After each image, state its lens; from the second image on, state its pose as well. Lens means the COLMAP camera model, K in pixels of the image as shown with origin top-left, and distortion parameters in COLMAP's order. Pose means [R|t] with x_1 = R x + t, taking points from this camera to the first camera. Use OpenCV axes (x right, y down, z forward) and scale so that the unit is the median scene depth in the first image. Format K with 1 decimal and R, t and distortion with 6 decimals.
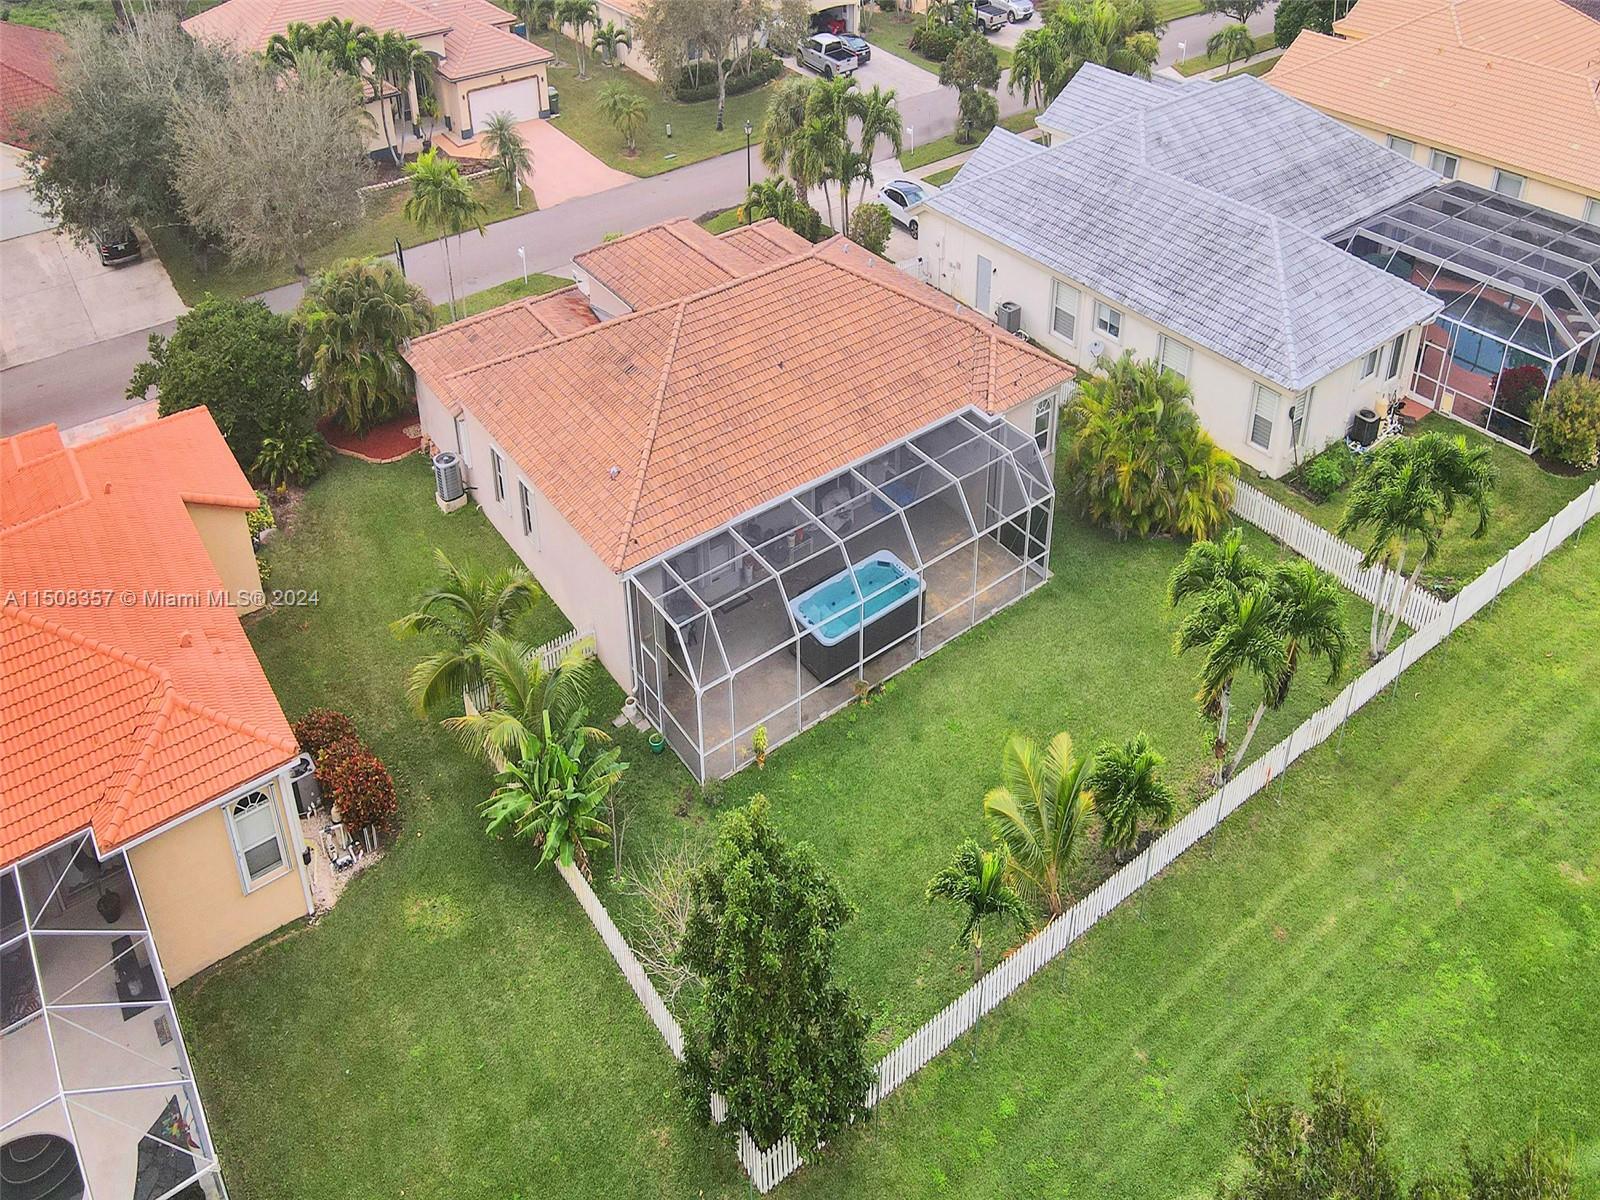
lens RADIAL K [[1421.8, 0, 795.8], [0, 1421.8, 564.9], [0, 0, 1]] dist [0.014936, 0.016773]
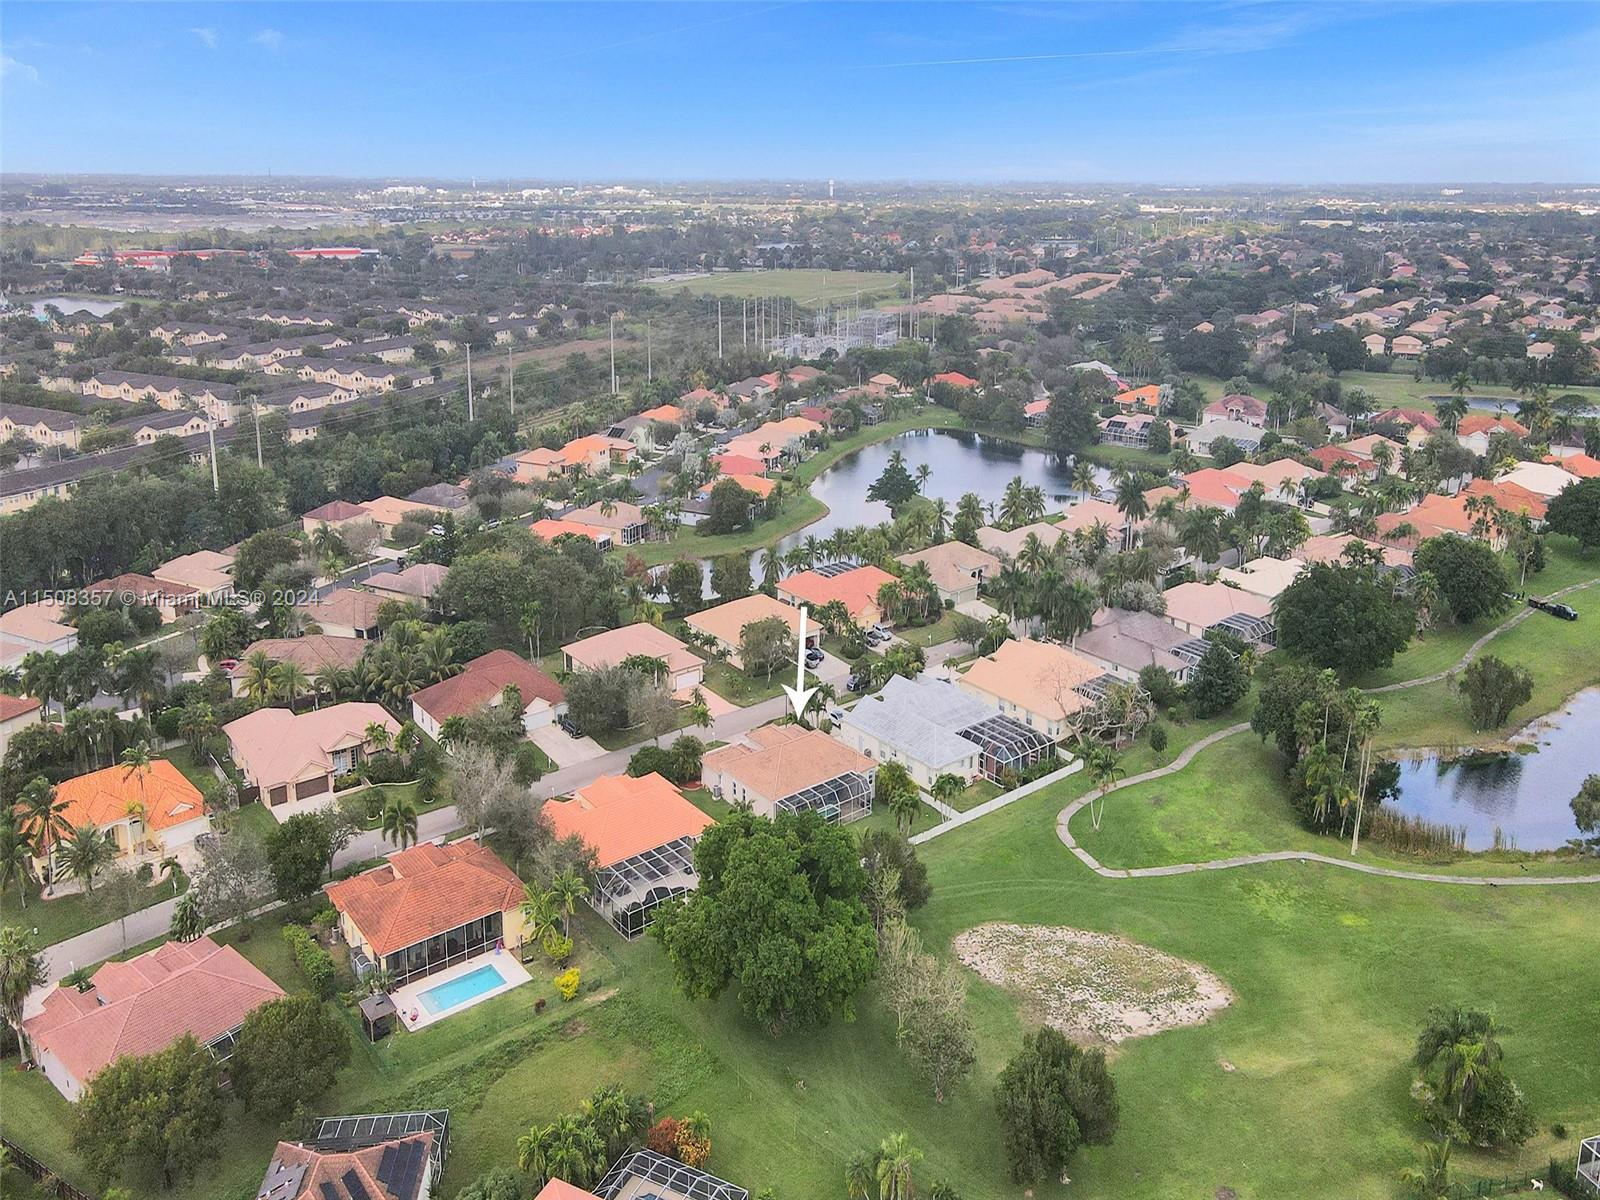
lens RADIAL K [[1421.8, 0, 795.8], [0, 1421.8, 564.9], [0, 0, 1]] dist [0.014936, 0.016773]
pose [[0.999386, 0.008105, 0.034088, -0.130537], [0.003673, 0.943287, -0.331959, 0.493613], [-0.034845, 0.331880, 0.942678, -2.184439]]
